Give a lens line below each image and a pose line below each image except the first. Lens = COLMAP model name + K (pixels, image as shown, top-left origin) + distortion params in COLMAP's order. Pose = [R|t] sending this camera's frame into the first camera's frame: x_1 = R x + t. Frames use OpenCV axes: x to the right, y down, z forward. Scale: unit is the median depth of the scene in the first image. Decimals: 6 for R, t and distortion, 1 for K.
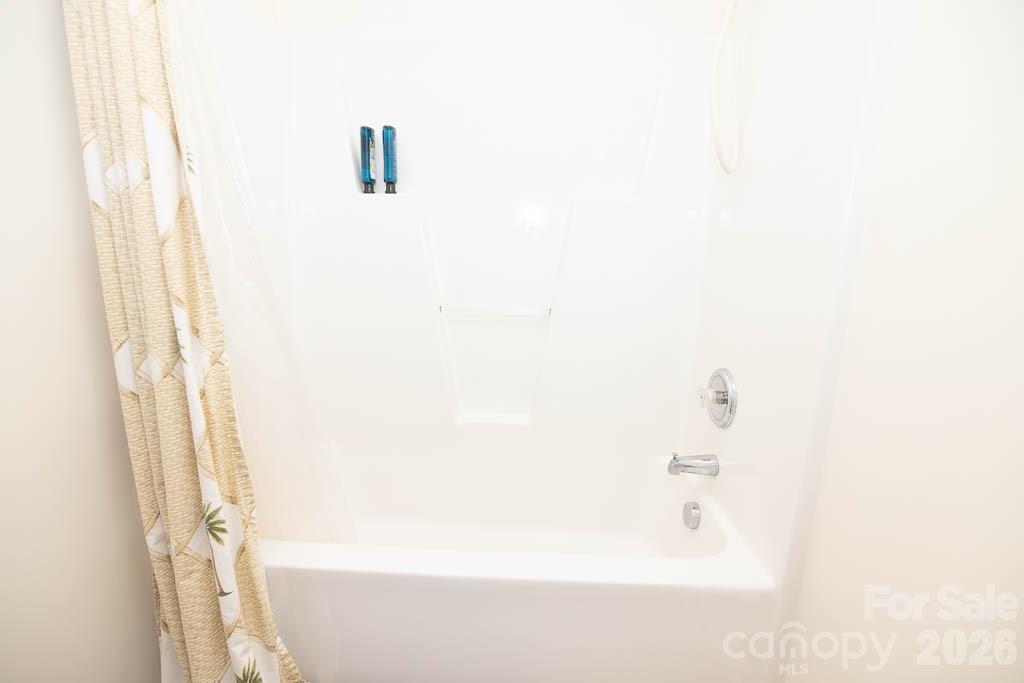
lens RADIAL K [[455.3, 0, 512.8], [0, 455.3, 338.8], [0, 0, 1]] dist [-0.014969, -0.000610]
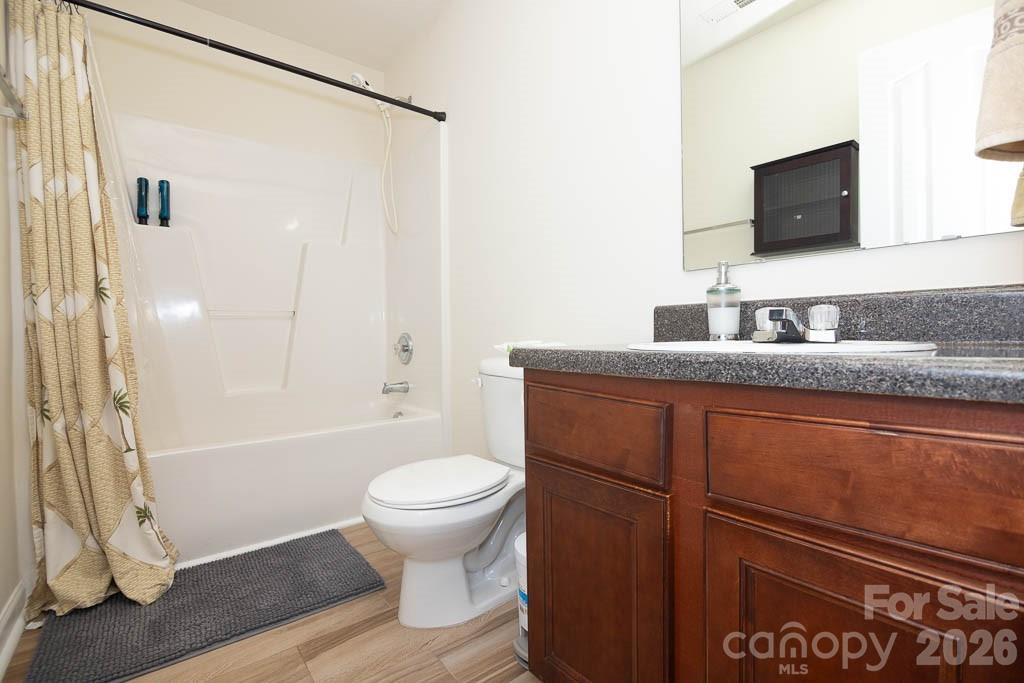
lens RADIAL K [[455.3, 0, 512.8], [0, 455.3, 338.8], [0, 0, 1]] dist [-0.014969, -0.000610]
pose [[0.761740, -0.040368, 0.646624, -0.411005], [0.154090, 0.980706, -0.120298, 0.381990], [-0.629292, 0.191274, 0.753263, -0.699179]]
